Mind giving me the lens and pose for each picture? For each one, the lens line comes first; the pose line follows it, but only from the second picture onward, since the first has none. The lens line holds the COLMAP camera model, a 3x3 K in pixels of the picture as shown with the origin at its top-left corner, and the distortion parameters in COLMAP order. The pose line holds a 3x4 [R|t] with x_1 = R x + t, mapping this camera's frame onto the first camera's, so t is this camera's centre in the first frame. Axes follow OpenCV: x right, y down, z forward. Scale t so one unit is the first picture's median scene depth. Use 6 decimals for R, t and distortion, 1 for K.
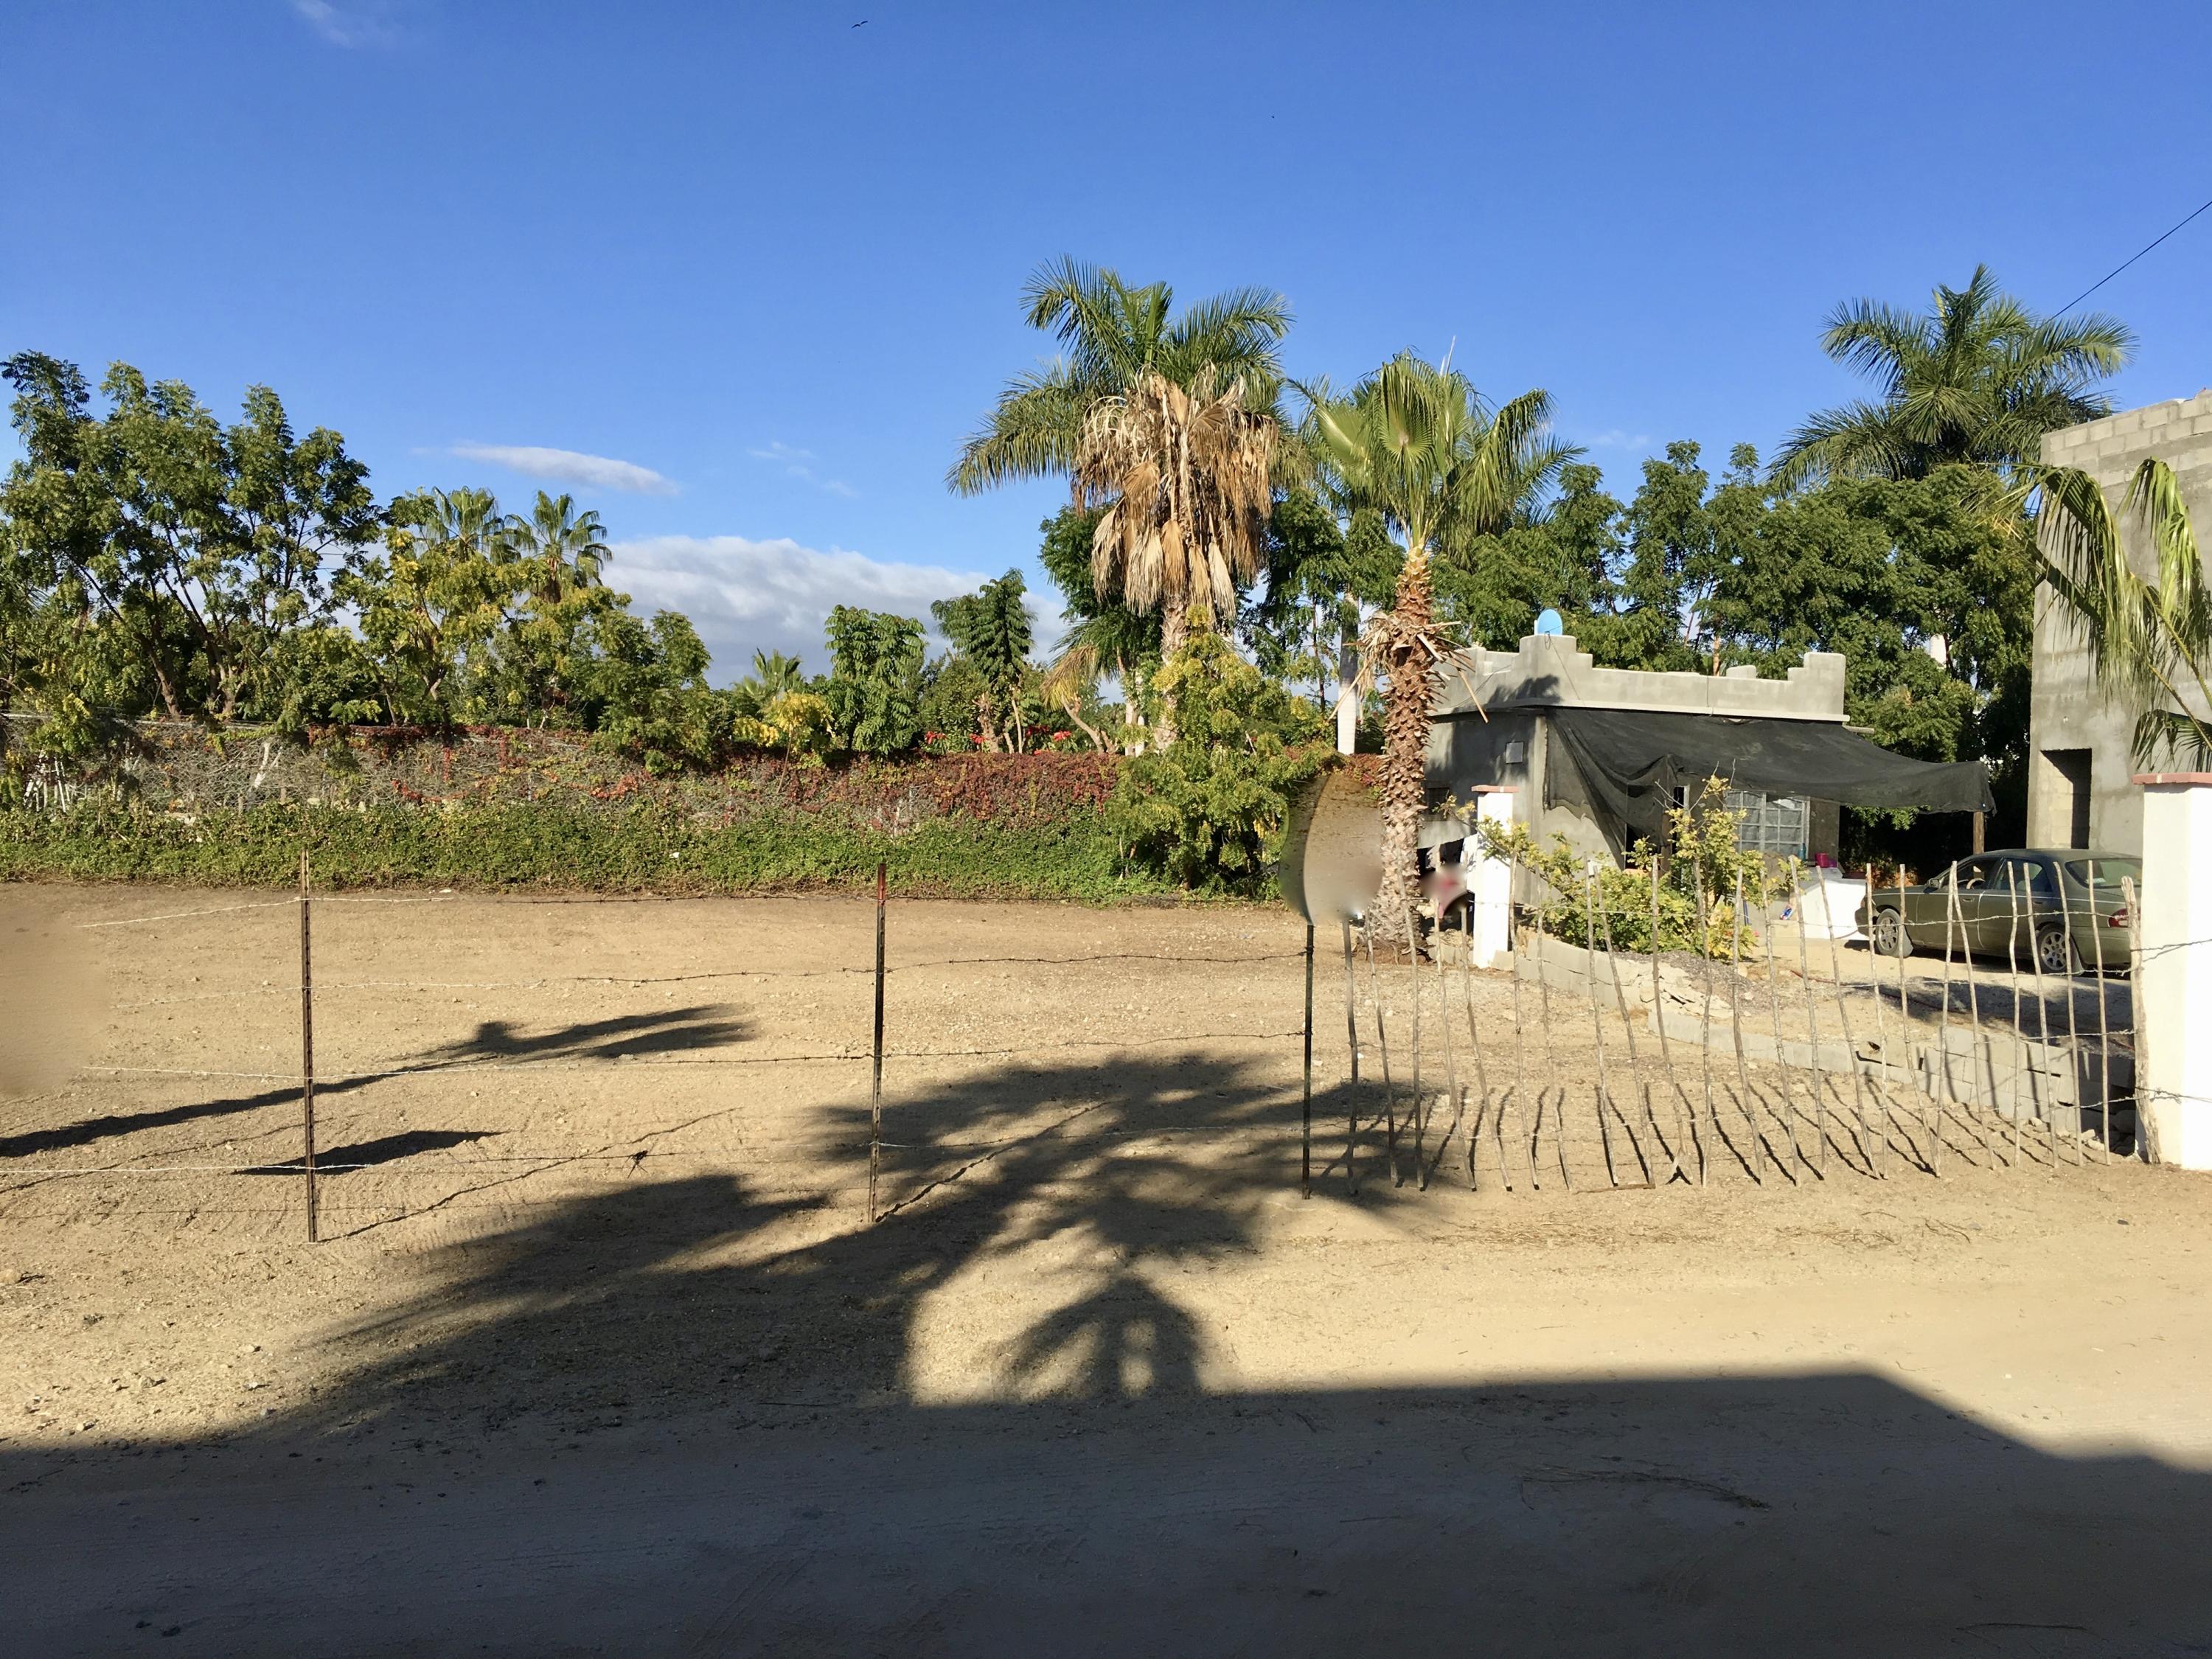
lens RADIAL K [[1922.6, 0, 1095.4], [0, 1922.6, 813.8], [0, 0, 1]] dist [0.098746, -0.125488]
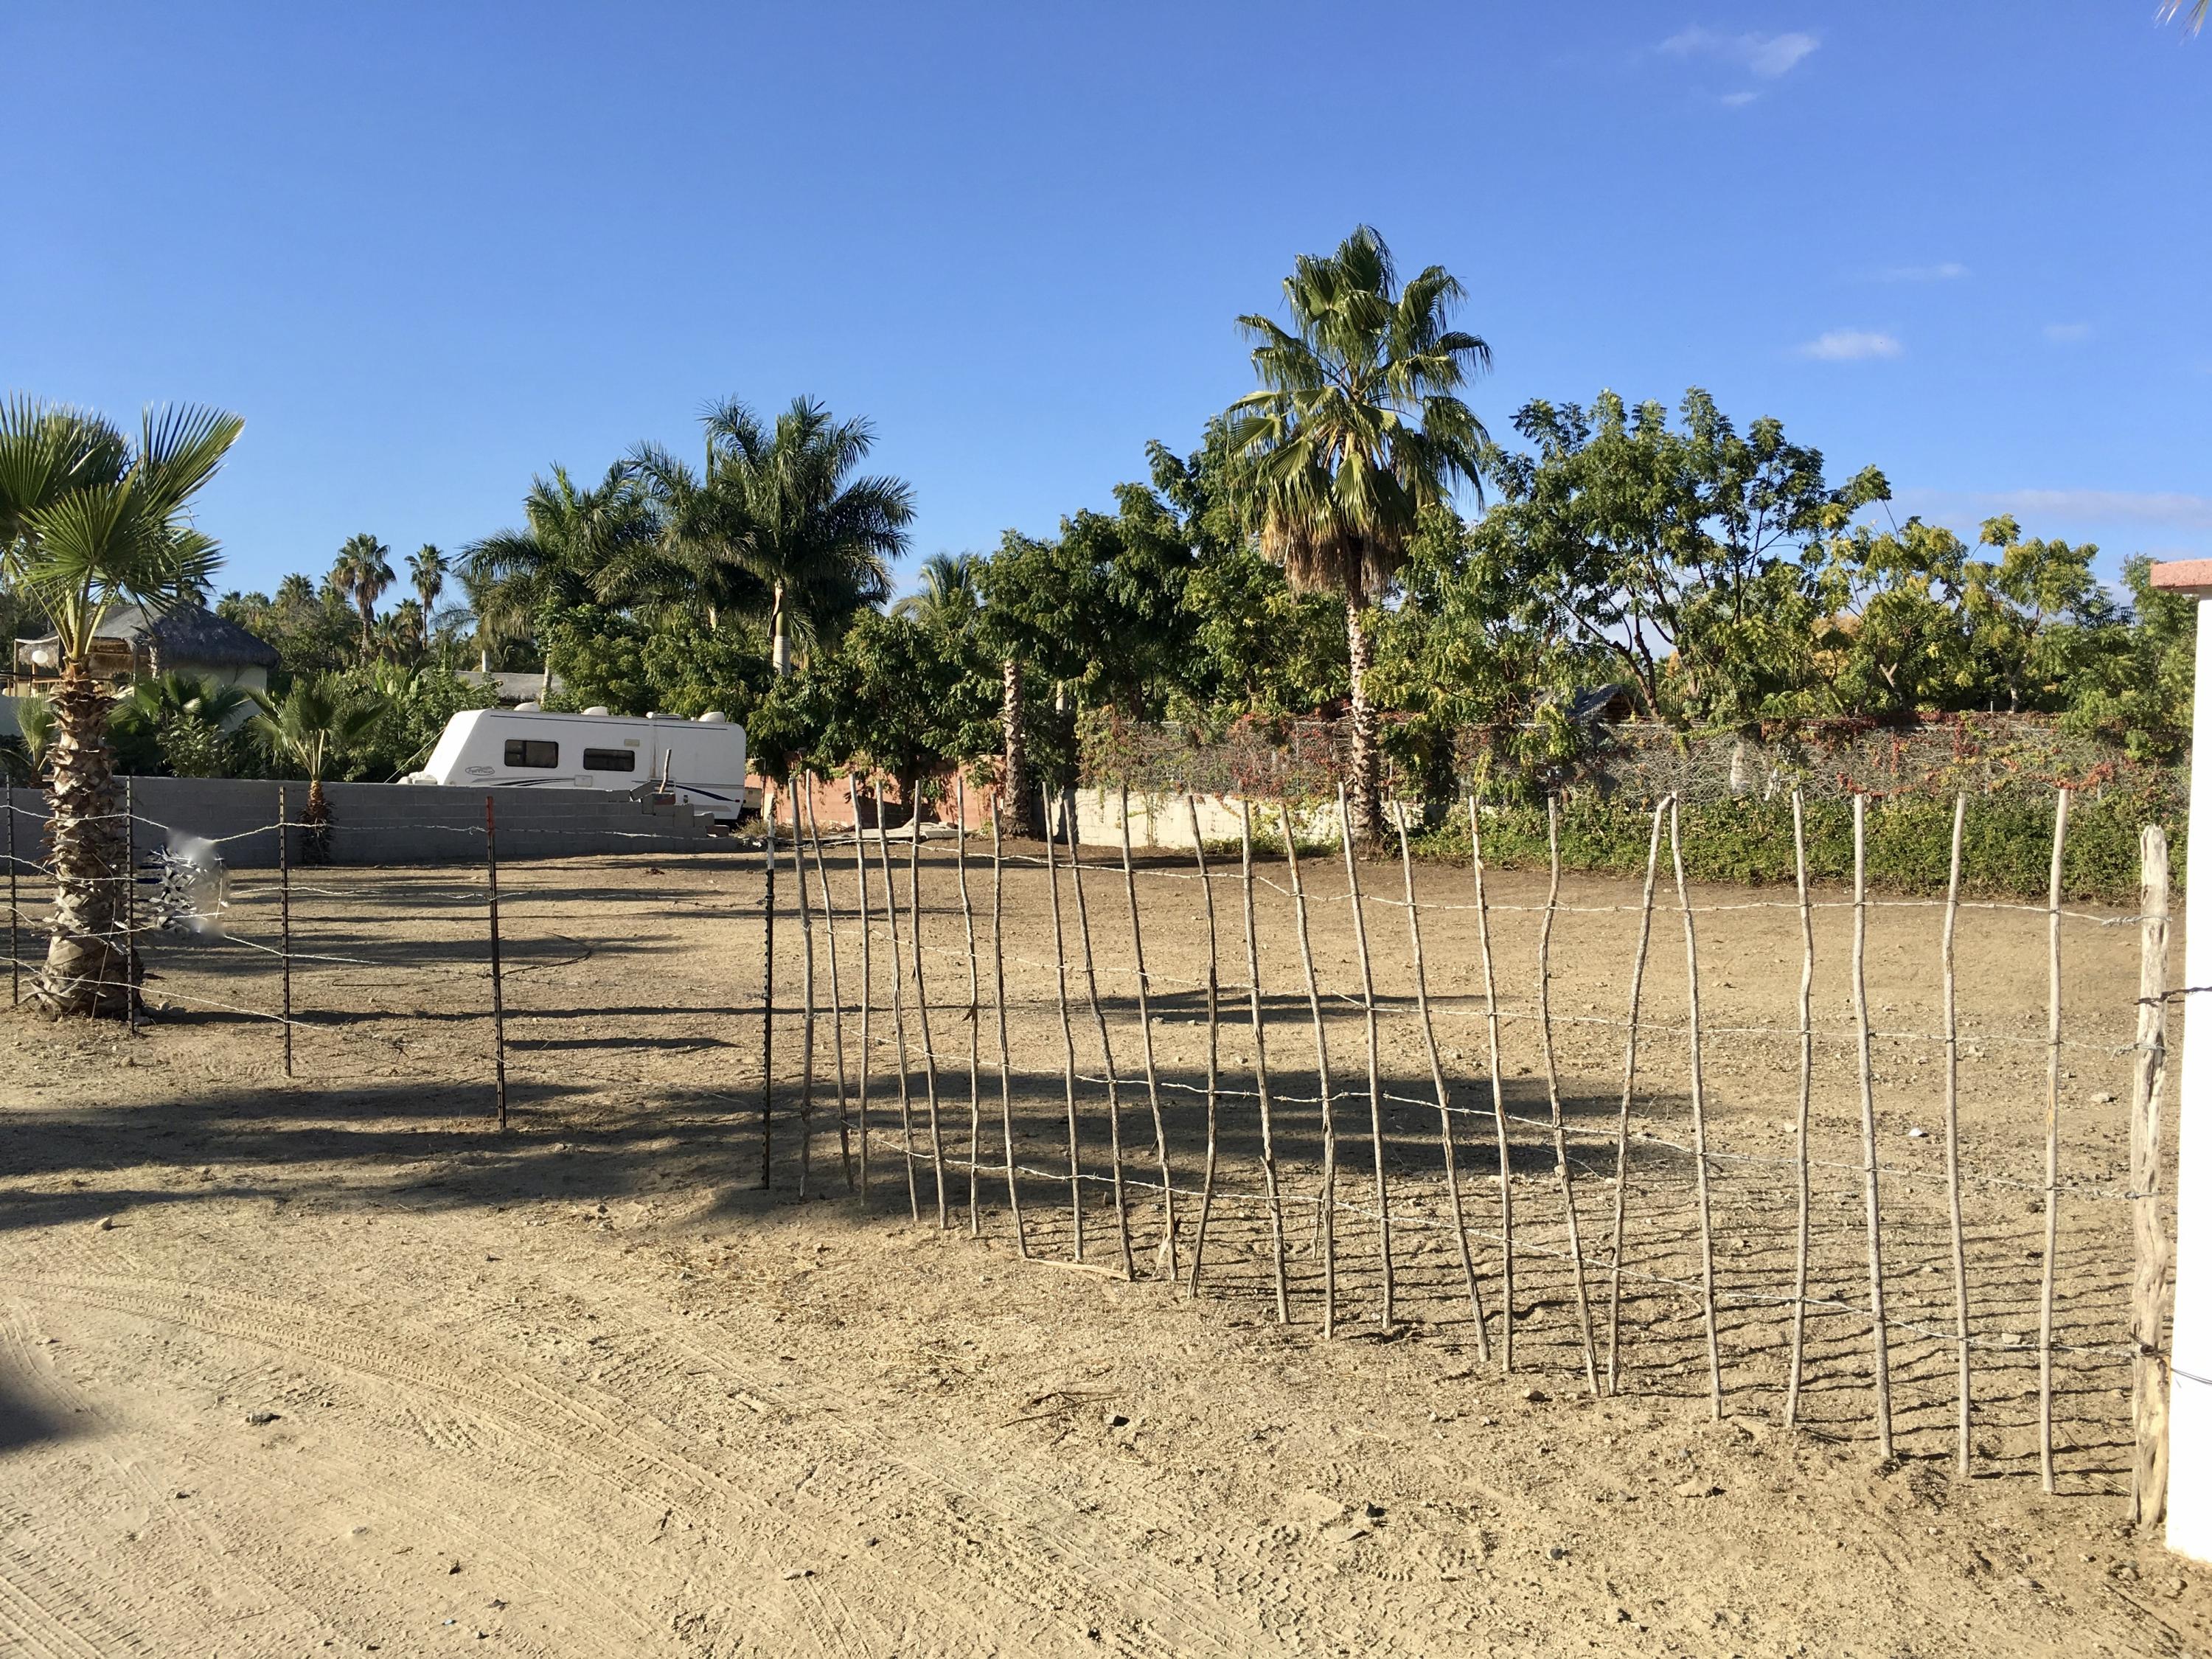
lens RADIAL K [[1922.6, 0, 1106.2], [0, 1922.6, 838.5], [0, 0, 1]] dist [0.098746, -0.125488]
pose [[0.512750, 0.005464, -0.858520, 0.330775], [-0.003324, 0.999985, 0.004379, 0.013656], [0.858531, 0.000608, 0.512761, 0.245904]]
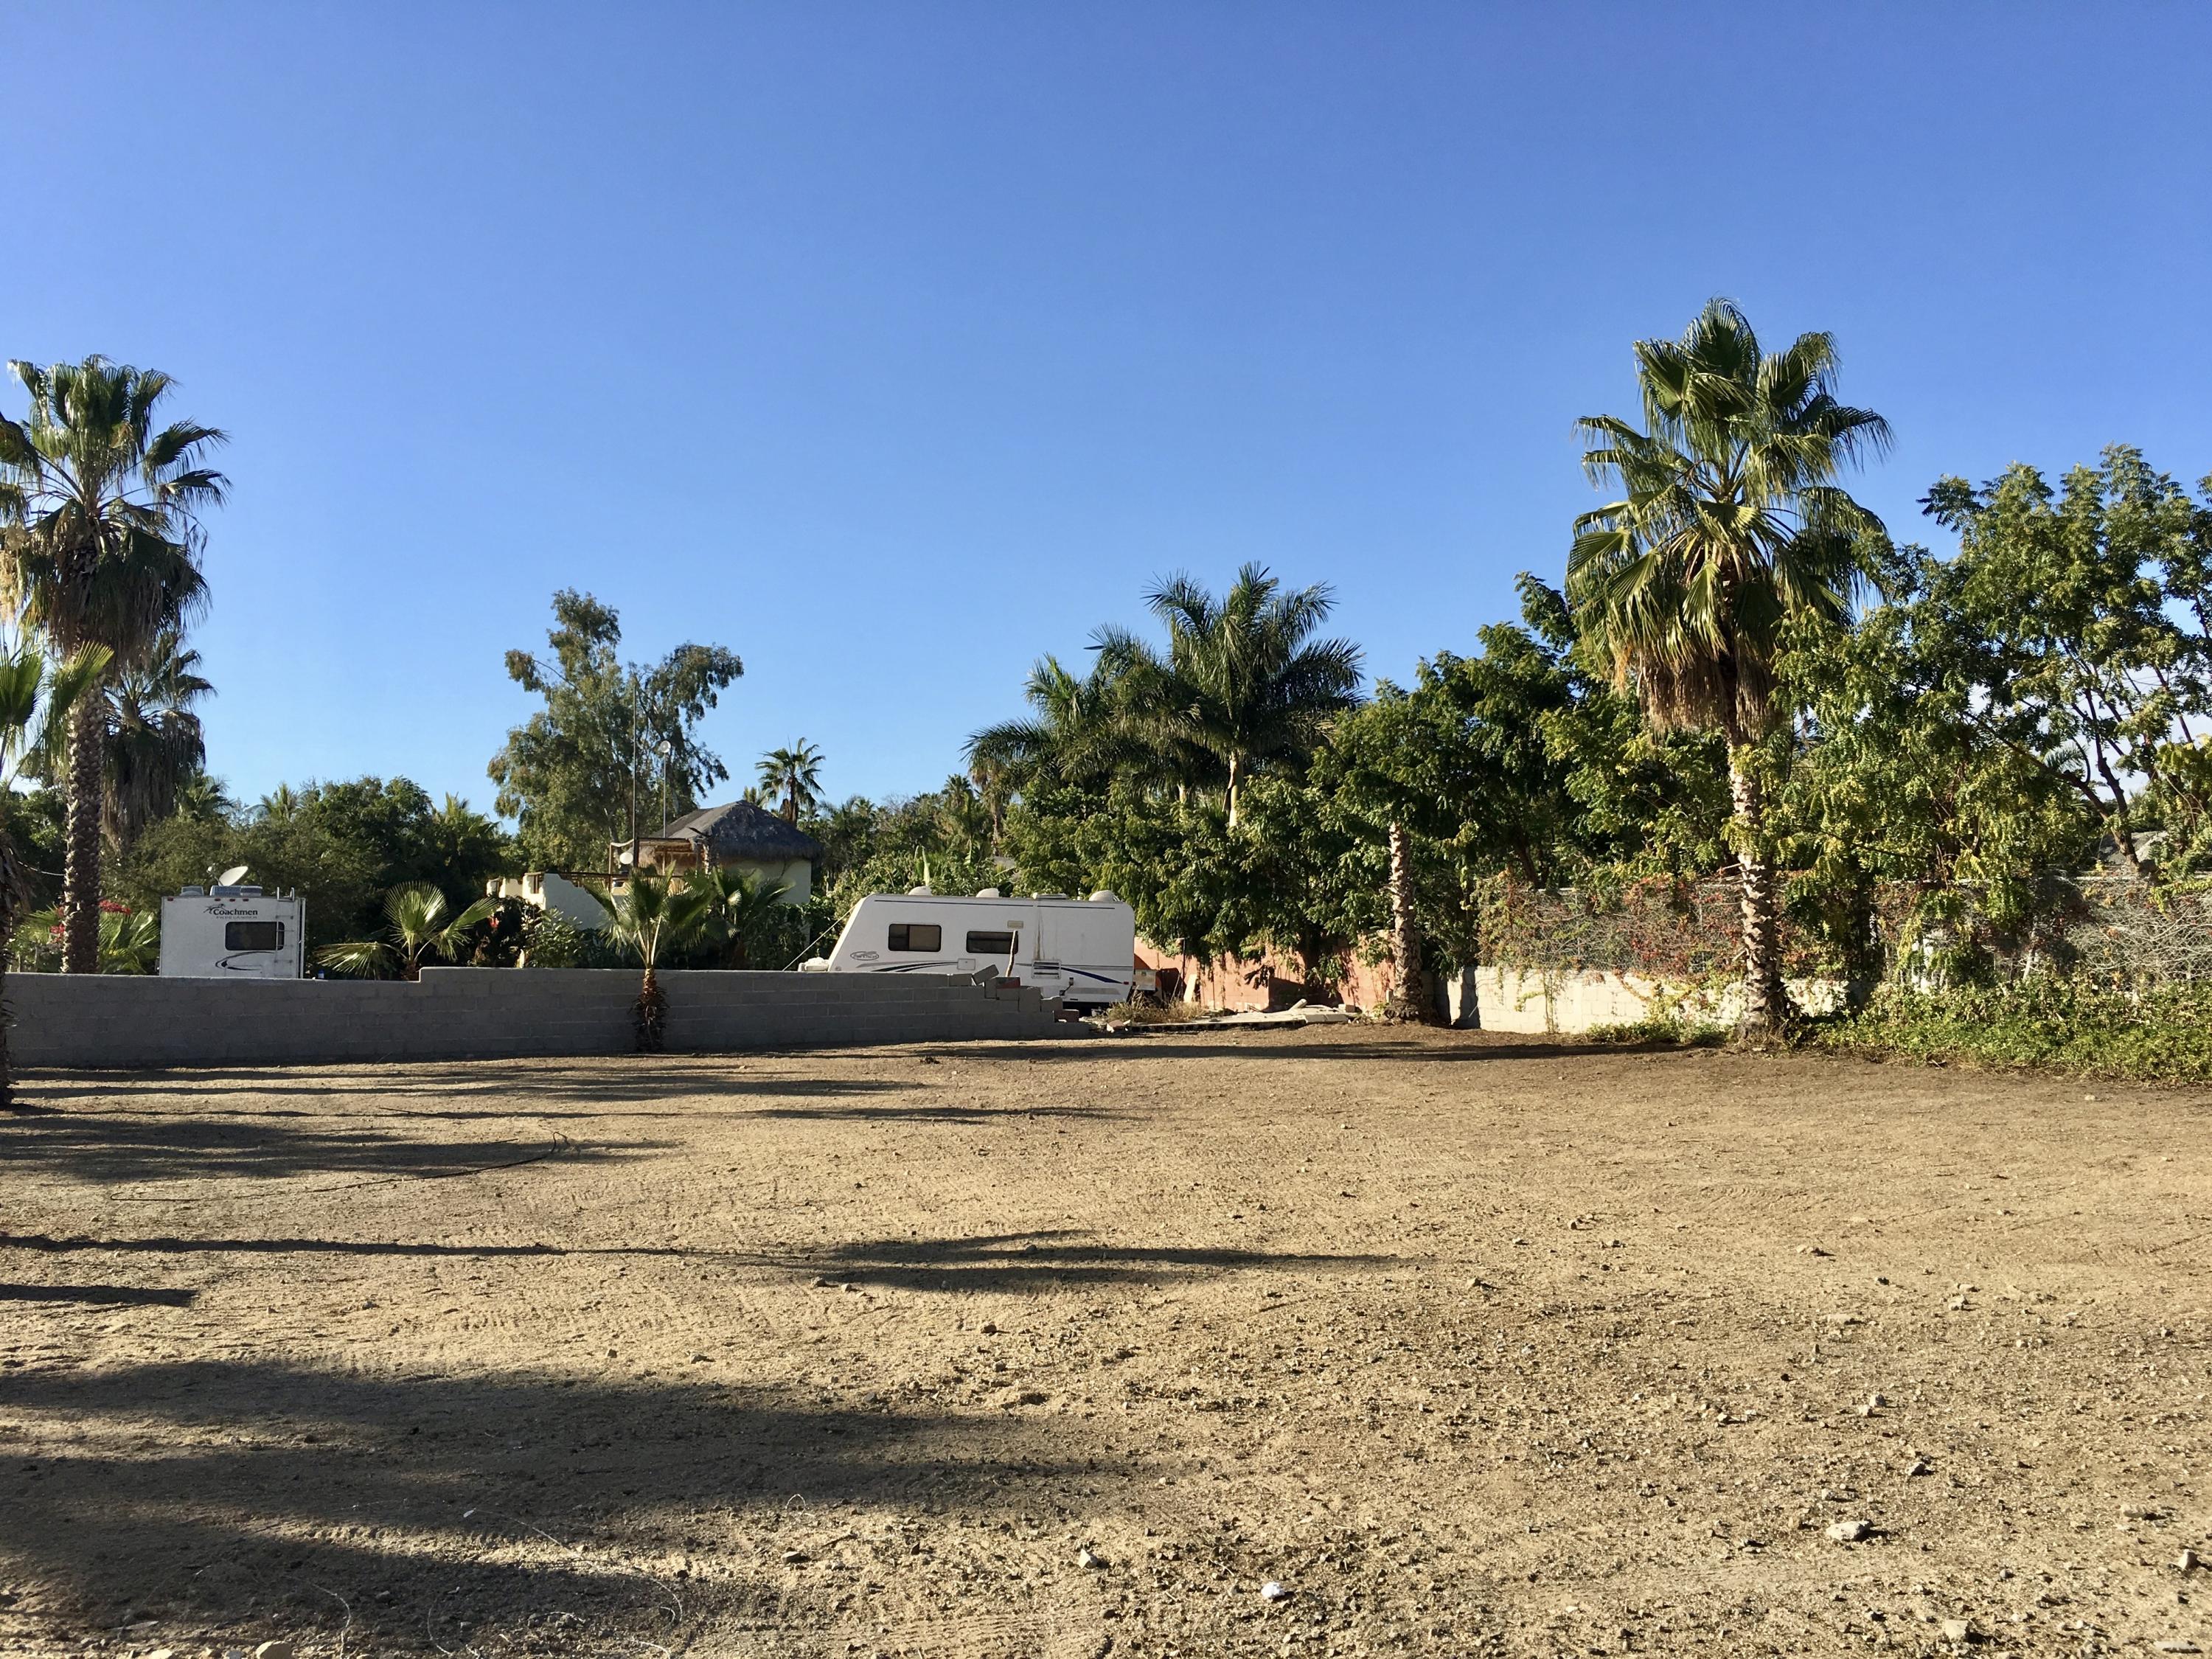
lens RADIAL K [[1922.6, 0, 1108.7], [0, 1922.6, 830.8], [0, 0, 1]] dist [0.098746, -0.125488]
pose [[0.176405, -0.090176, -0.980178, 0.296048], [0.001376, 0.995816, -0.091367, 0.009485], [0.984317, 0.014769, 0.175791, 0.525663]]
